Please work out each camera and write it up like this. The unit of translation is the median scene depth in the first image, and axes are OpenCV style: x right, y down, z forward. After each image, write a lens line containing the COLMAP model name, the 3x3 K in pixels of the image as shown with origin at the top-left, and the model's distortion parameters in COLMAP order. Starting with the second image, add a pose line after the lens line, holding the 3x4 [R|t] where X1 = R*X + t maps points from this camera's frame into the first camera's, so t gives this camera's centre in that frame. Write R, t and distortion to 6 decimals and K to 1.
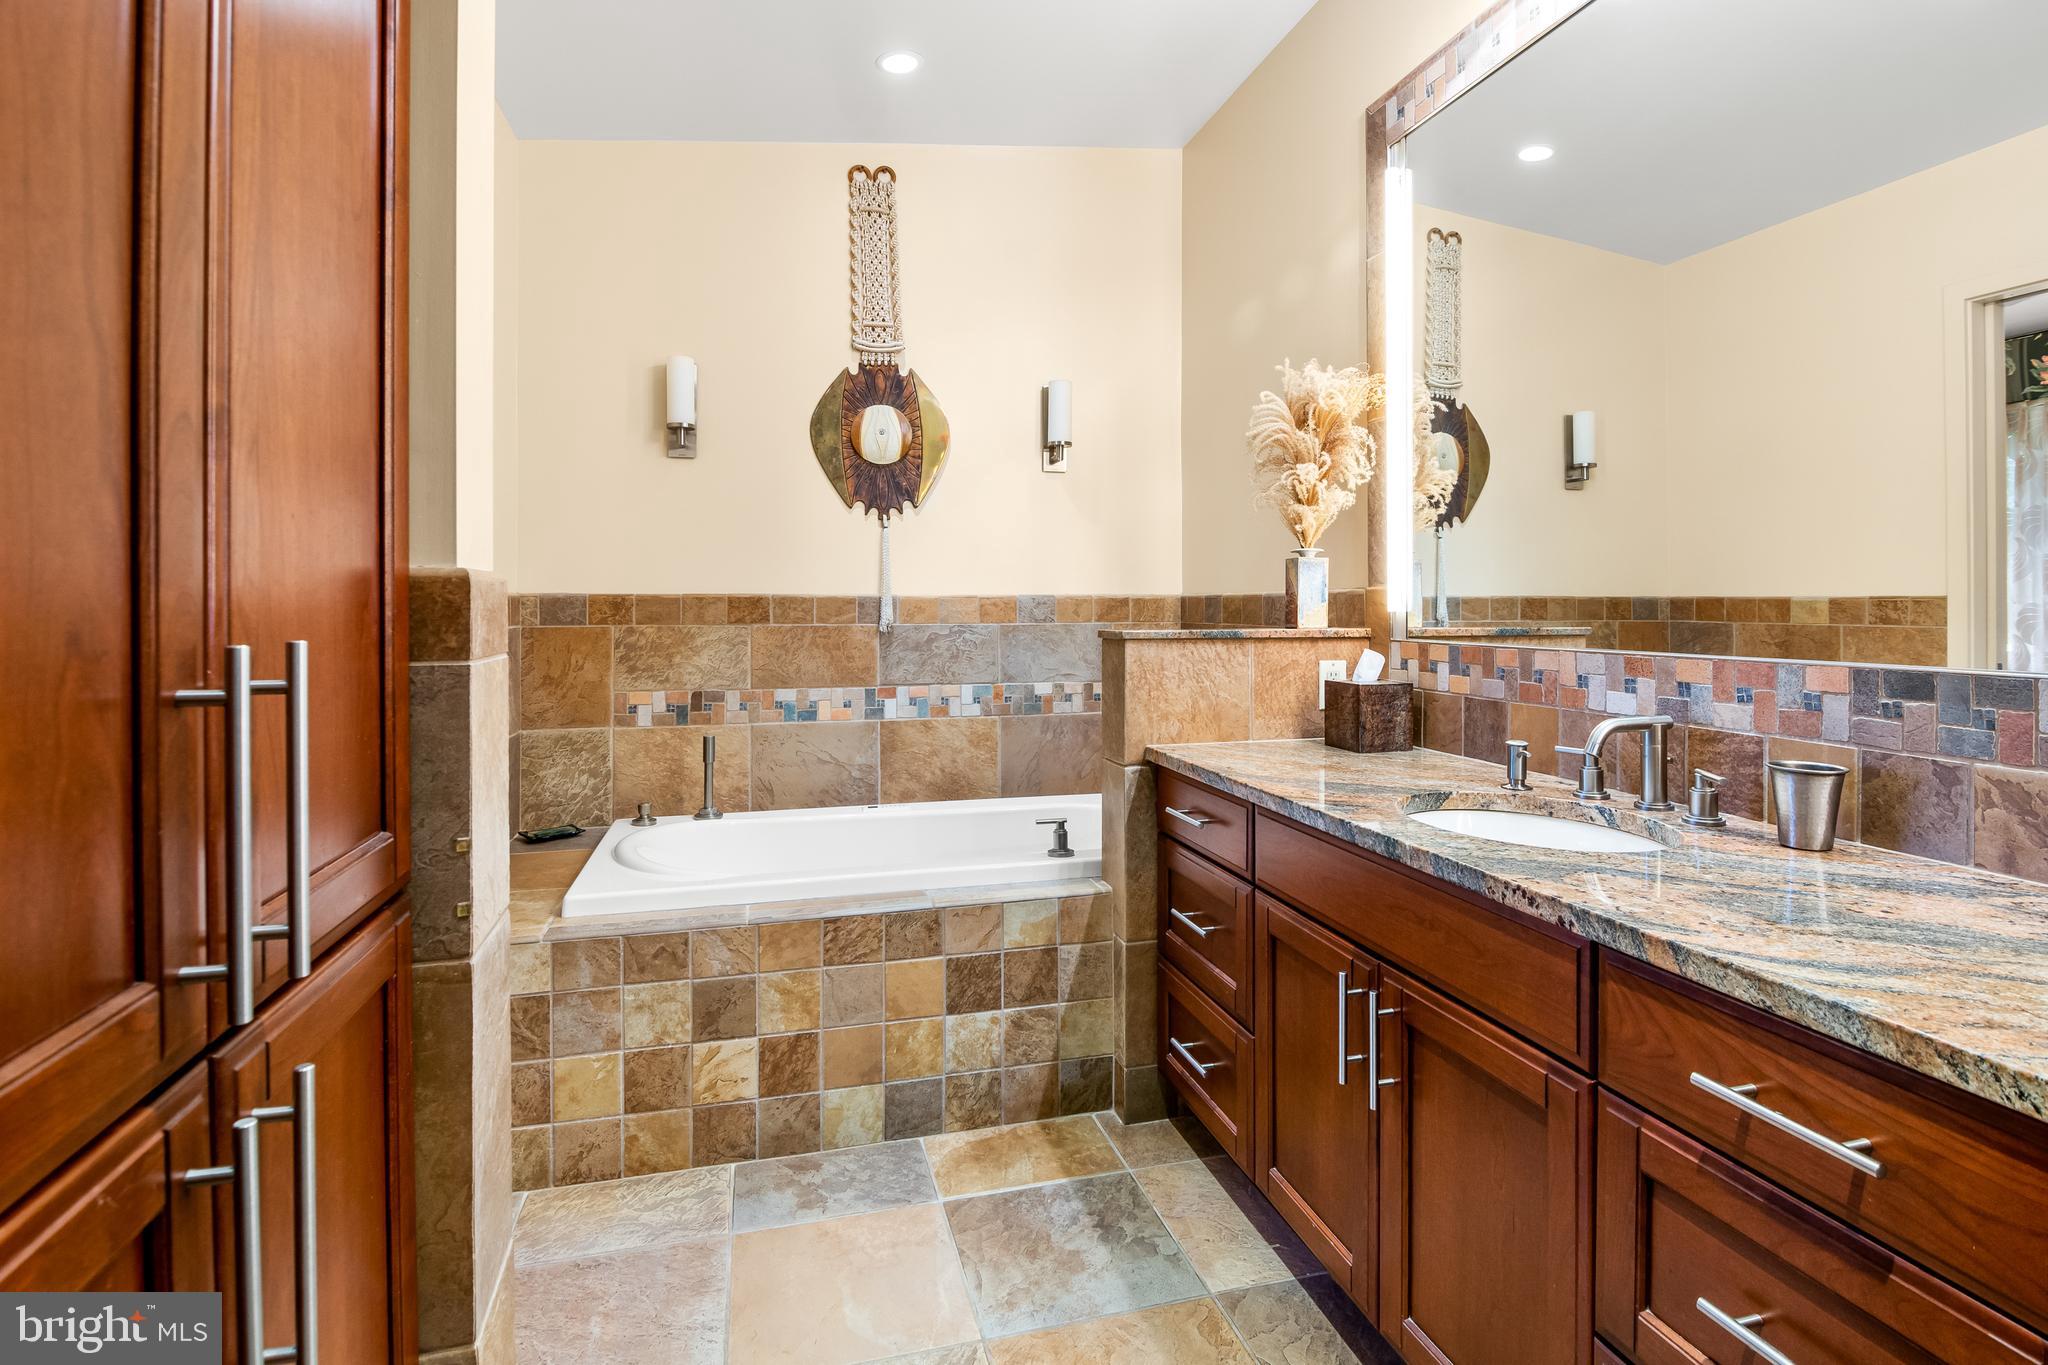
lens RADIAL K [[995.6, 0, 1028.2], [0, 995.6, 612.9], [0, 0, 1]] dist [-0.011988, -0.001798]
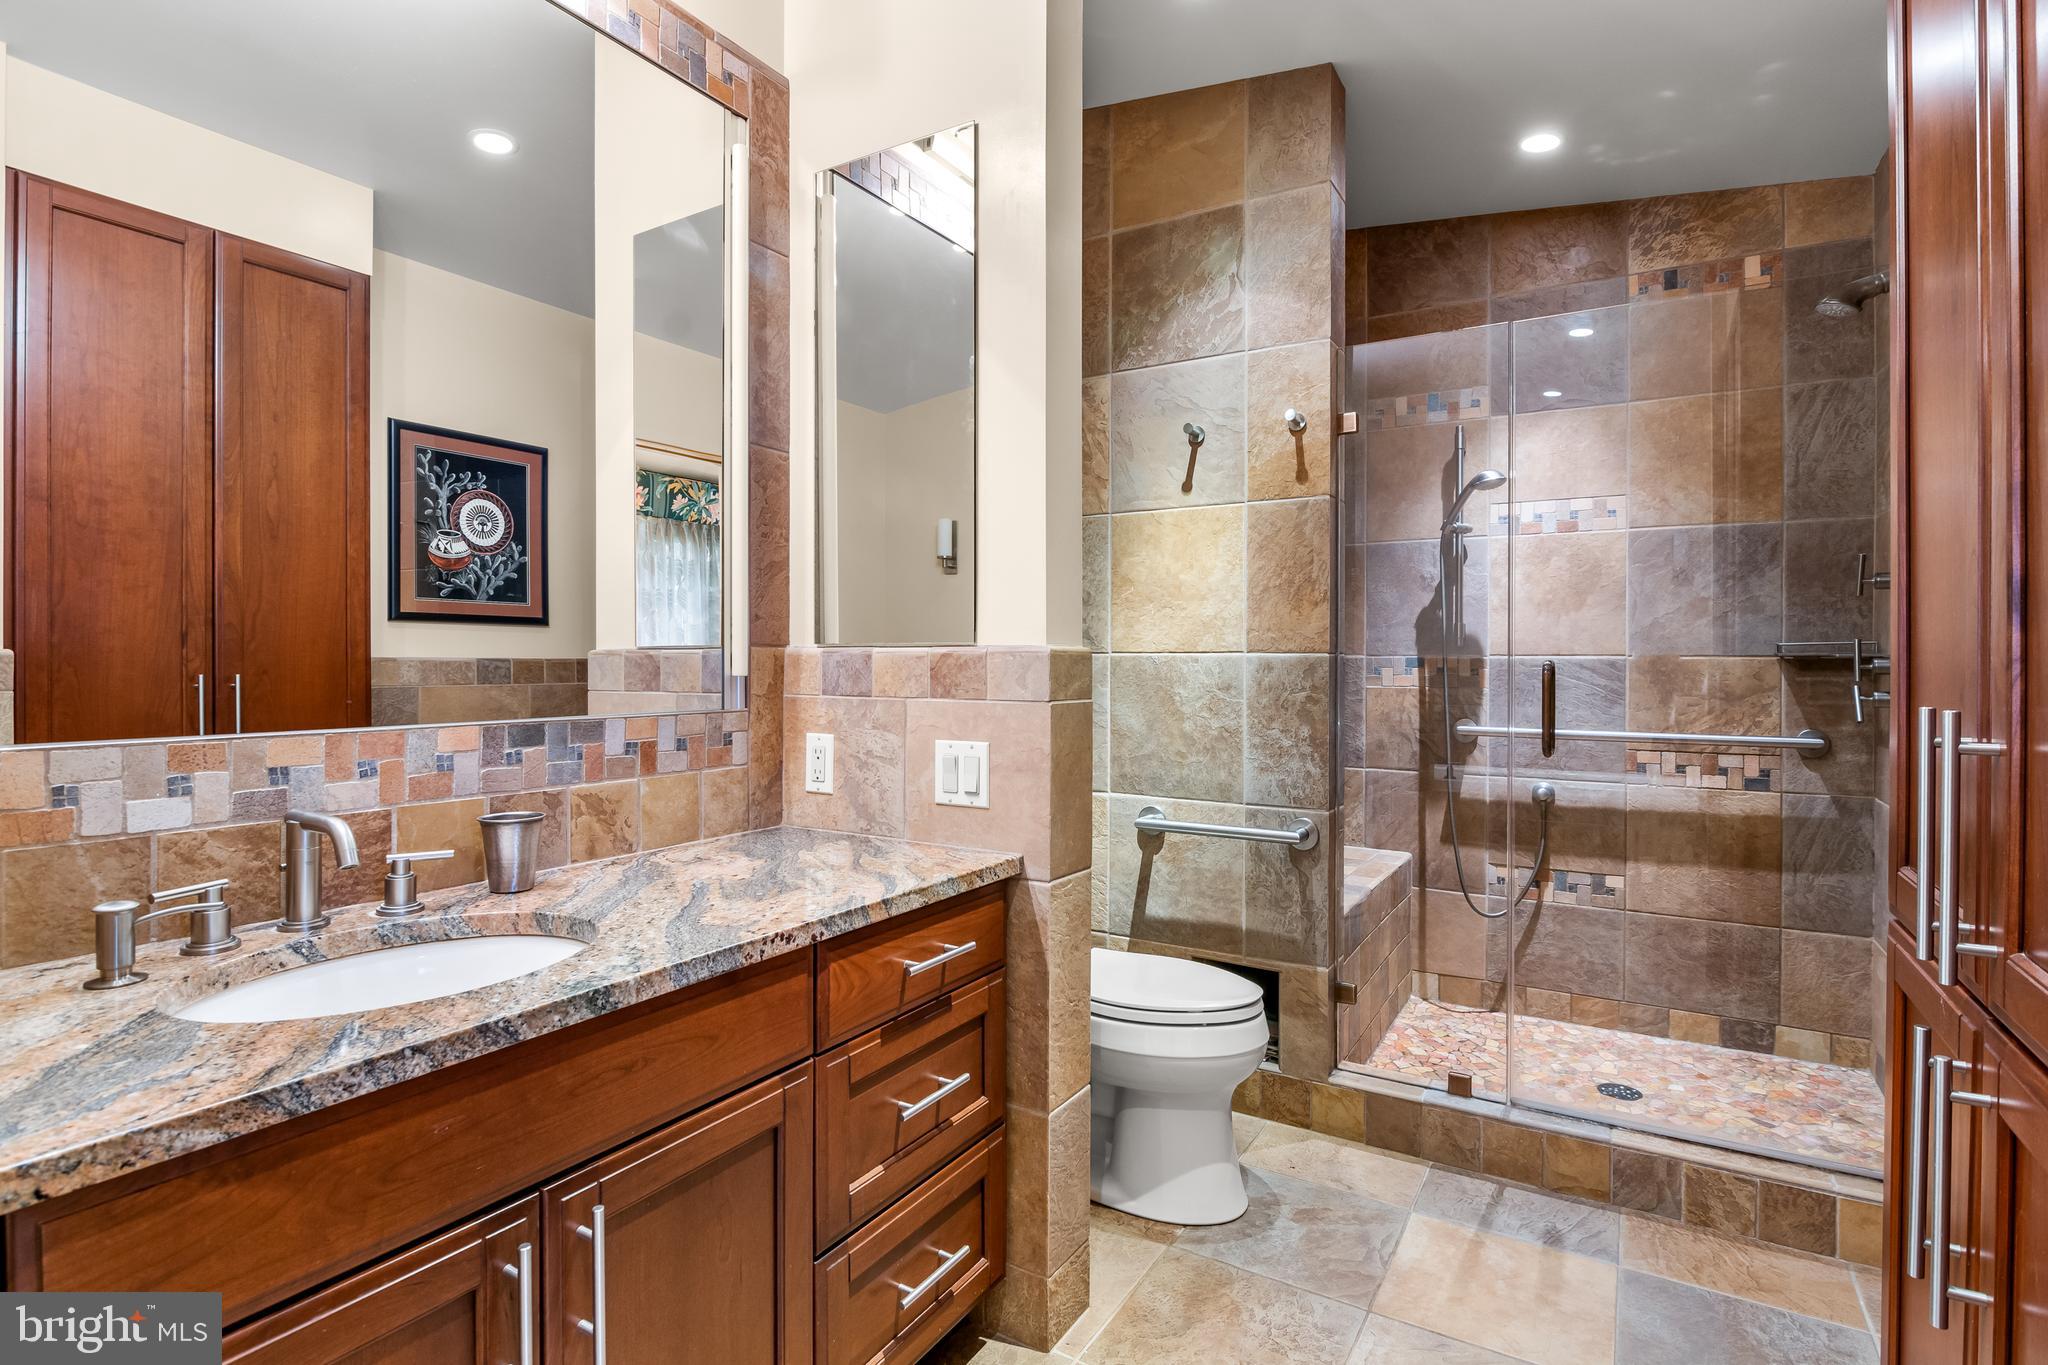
lens RADIAL K [[995.7, 0, 1057.8], [0, 995.7, 655.0], [0, 0, 1]] dist [-0.011748, -0.002152]
pose [[-0.700469, 0.000660, 0.713683, -0.262277], [0.003517, 0.999991, 0.002527, -0.015571], [-0.713674, 0.004280, -0.700464, 0.820576]]
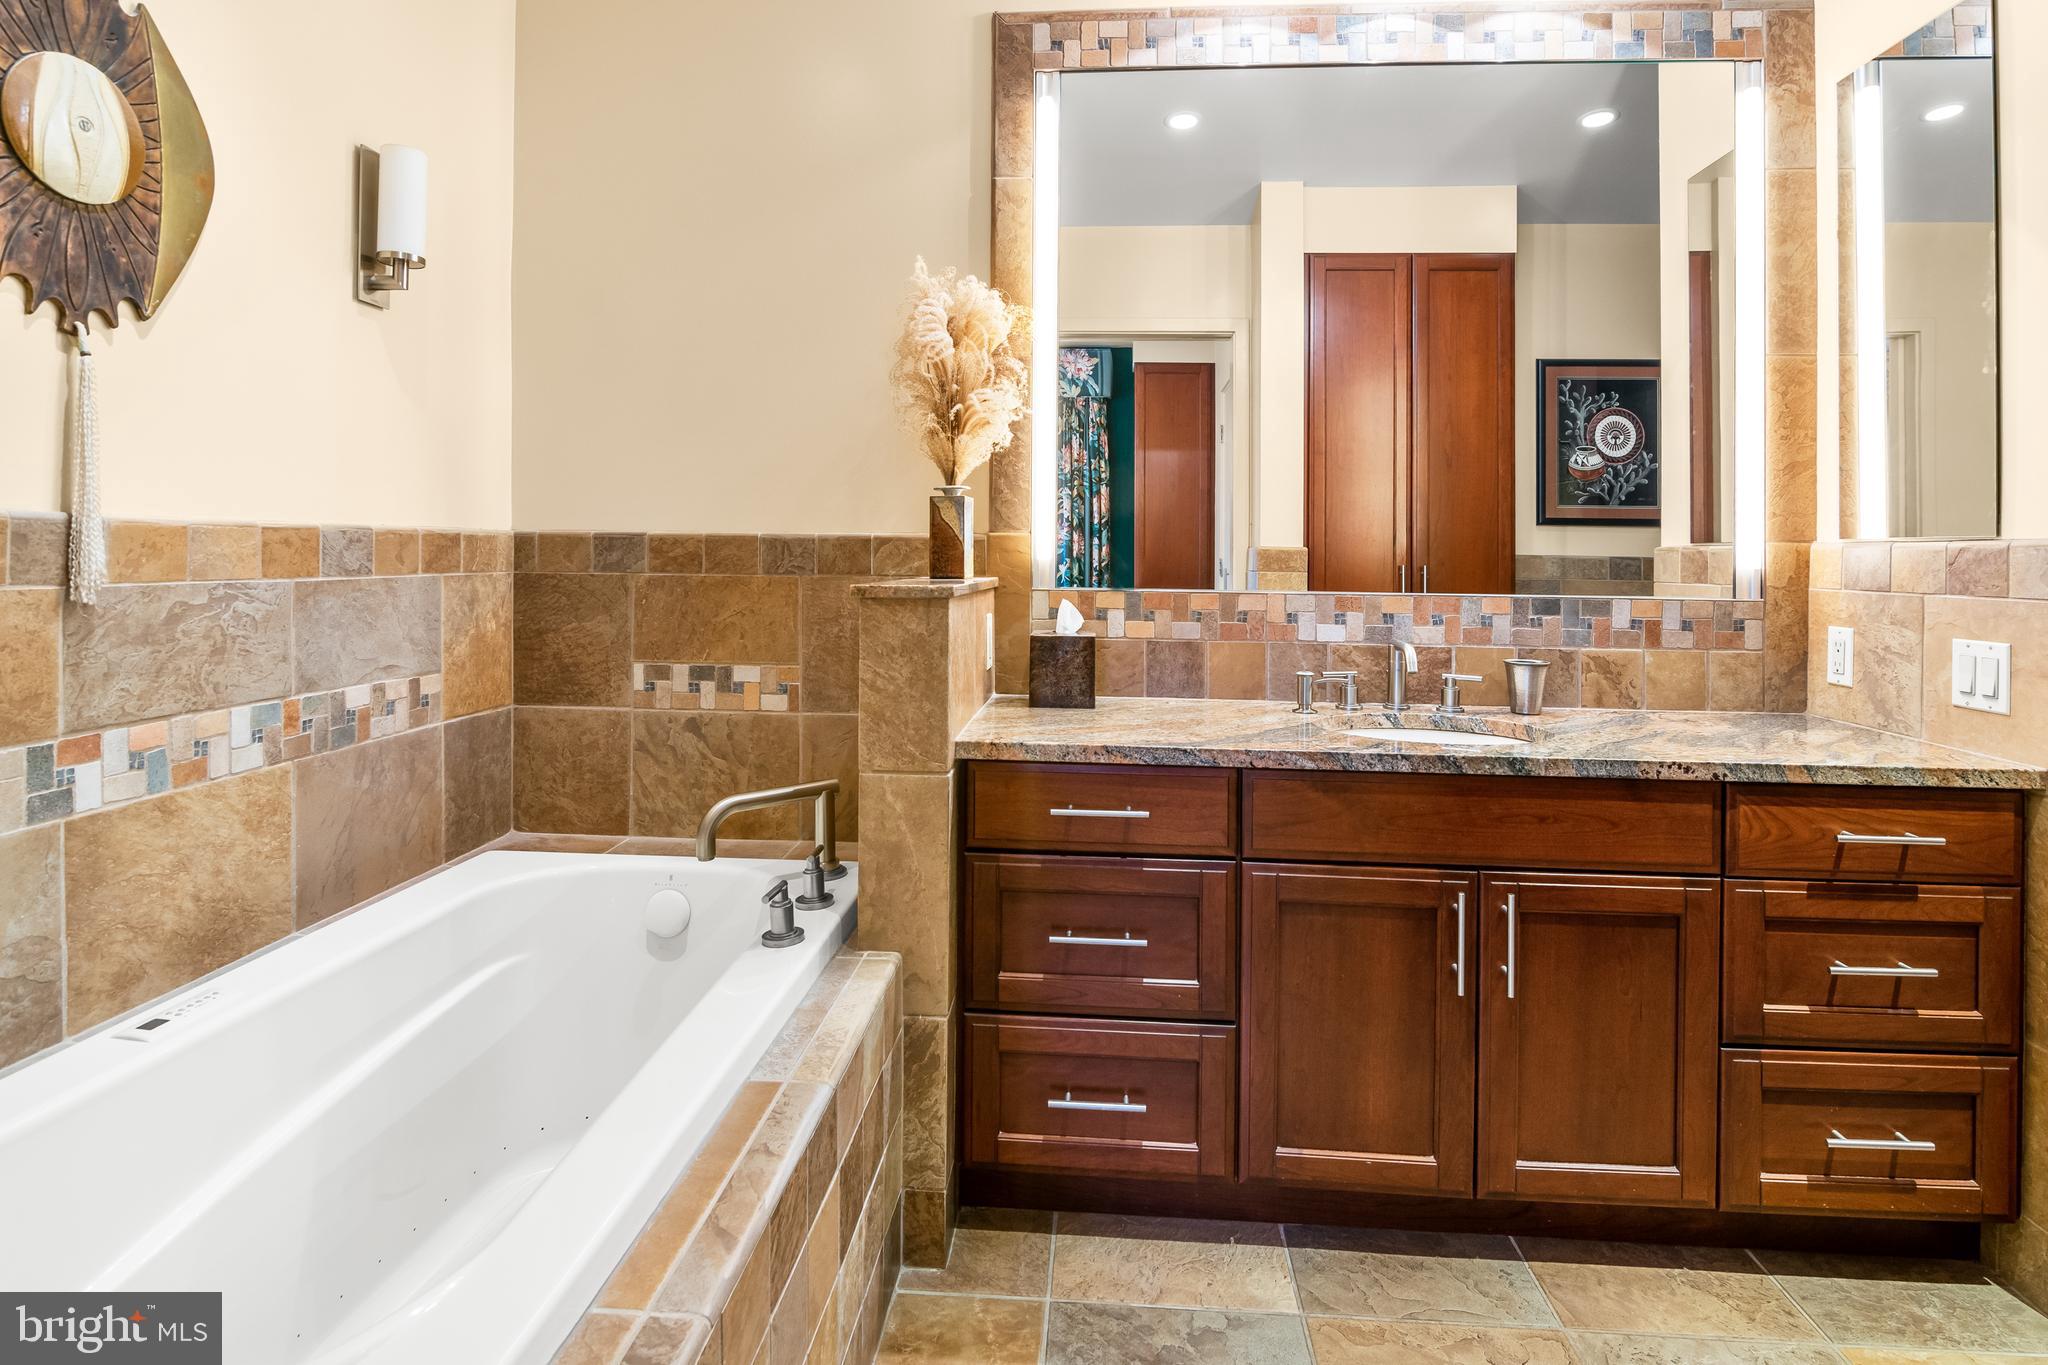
lens RADIAL K [[1050.7, 0, 1027.8], [0, 1050.7, 550.7], [0, 0, 1]] dist [-0.002192, -0.006580]
pose [[0.335336, 0.006305, 0.942078, -0.639104], [-0.005149, 0.999975, -0.004859, -0.004967], [-0.942085, -0.003221, 0.335360, 0.726753]]
